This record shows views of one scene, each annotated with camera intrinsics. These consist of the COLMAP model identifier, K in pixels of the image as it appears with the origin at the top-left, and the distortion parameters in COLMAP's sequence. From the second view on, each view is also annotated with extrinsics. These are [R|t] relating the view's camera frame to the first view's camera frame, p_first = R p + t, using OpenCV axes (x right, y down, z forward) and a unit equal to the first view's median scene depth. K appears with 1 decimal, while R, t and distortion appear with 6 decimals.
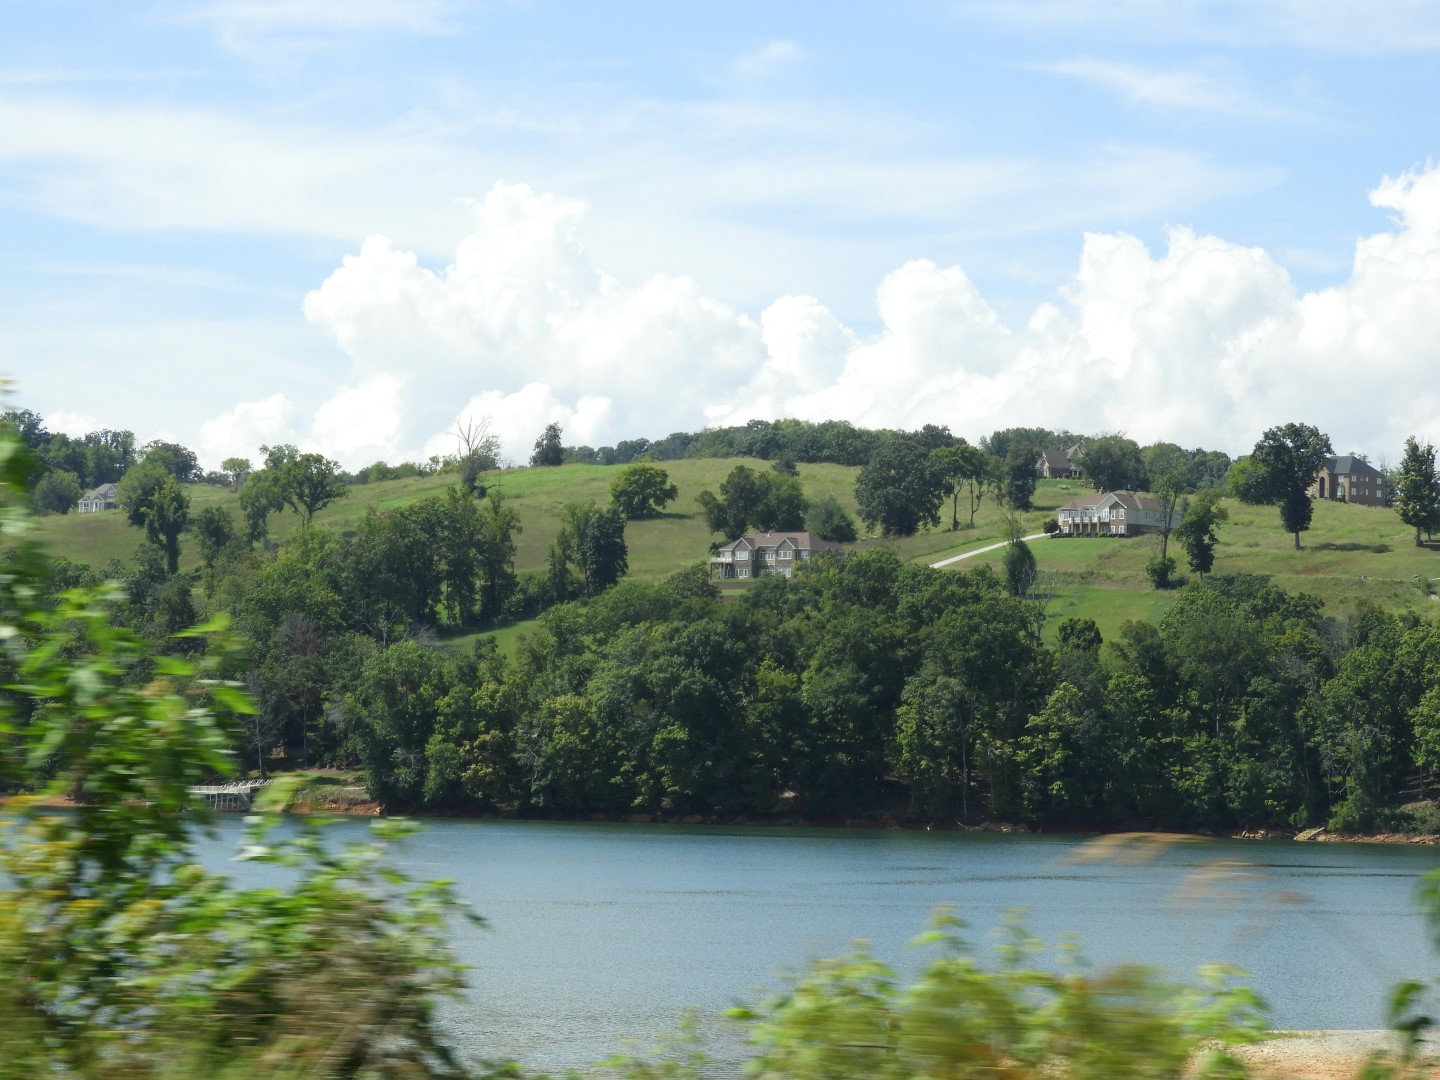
lens RADIAL K [[4830.4, 0, 720.0], [0, 4830.4, 540.0], [0, 0, 1]] dist [0.068201, 2.134666]
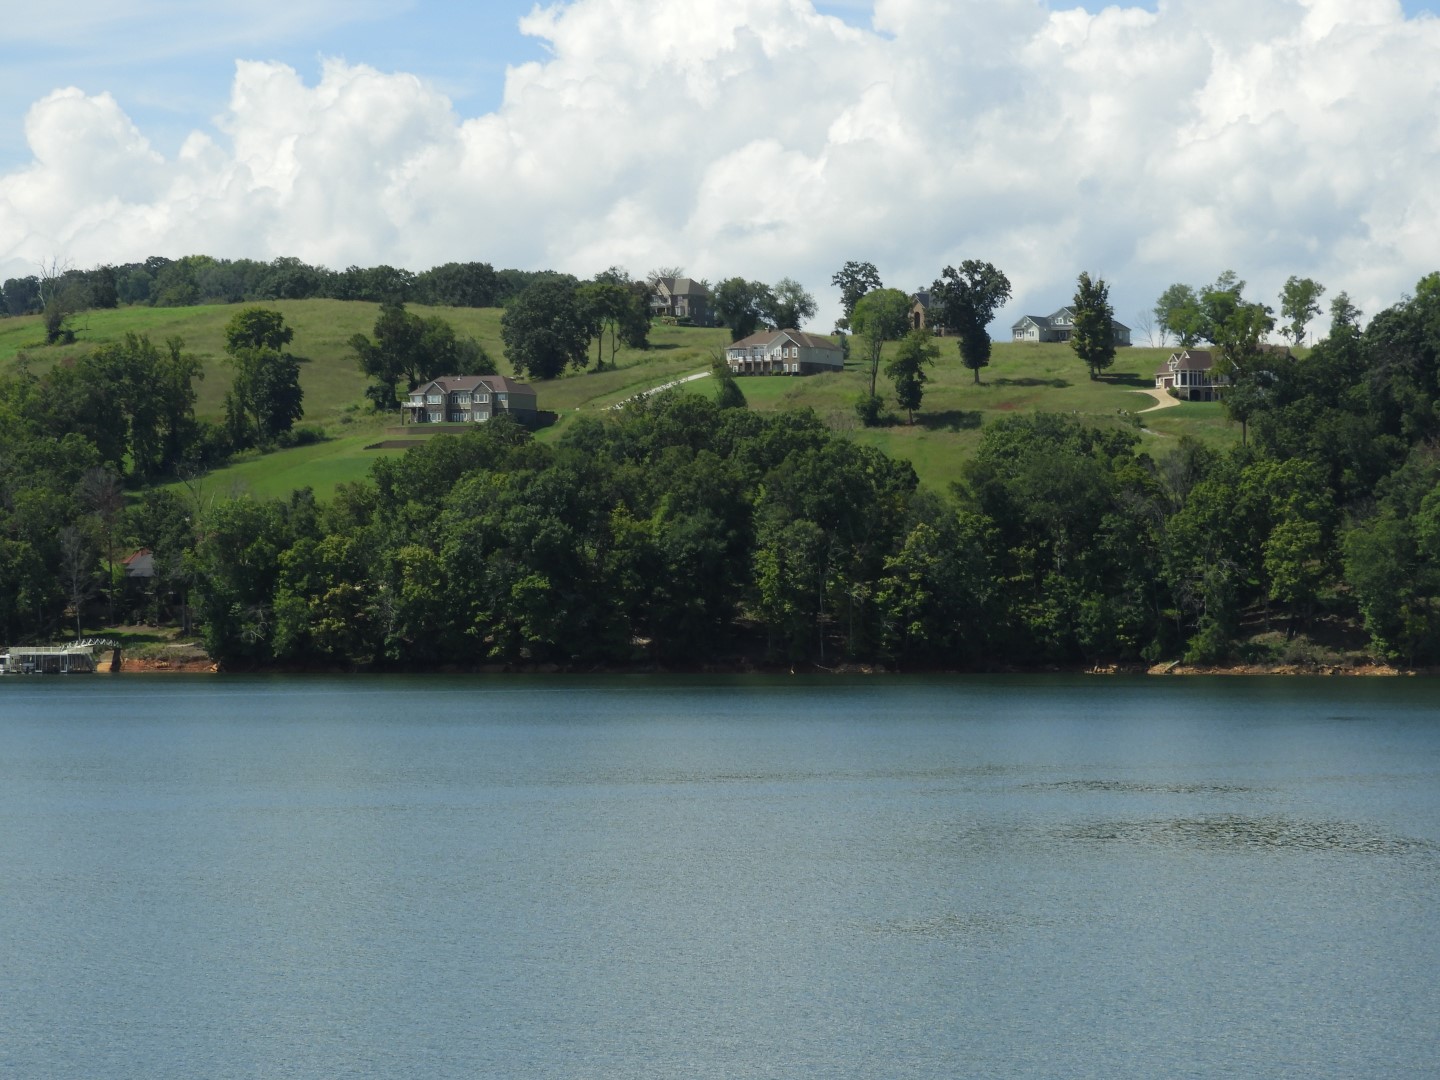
lens RADIAL K [[4815.3, 0, 720.0], [0, 4815.3, 540.0], [0, 0, 1]] dist [0.121616, 0.306208]
pose [[0.983462, -0.020515, 0.179947, -0.145362], [0.014081, 0.999218, 0.036960, -0.004625], [-0.180564, -0.033815, 0.982982, 0.020011]]
